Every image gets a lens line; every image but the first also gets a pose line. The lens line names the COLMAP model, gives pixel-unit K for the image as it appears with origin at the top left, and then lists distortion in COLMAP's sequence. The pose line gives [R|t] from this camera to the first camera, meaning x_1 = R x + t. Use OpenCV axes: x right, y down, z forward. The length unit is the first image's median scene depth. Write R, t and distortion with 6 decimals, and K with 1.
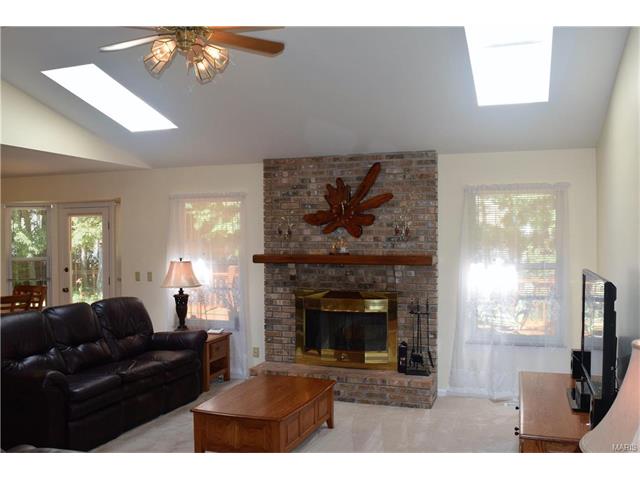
lens RADIAL K [[617.2, 0, 320.0], [0, 617.2, 240.0], [0, 0, 1]] dist [0.004276, 0.012774]
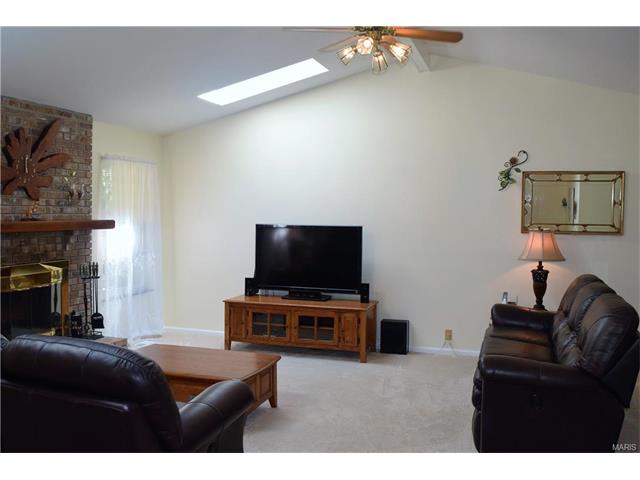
lens RADIAL K [[617.2, 0, 320.0], [0, 617.2, 240.0], [0, 0, 1]] dist [0.004276, 0.012774]
pose [[-0.008287, -0.038404, 0.999228, -0.808030], [0.022159, 0.999010, 0.038580, 0.026449], [-0.999720, 0.022461, -0.007428, 0.619794]]
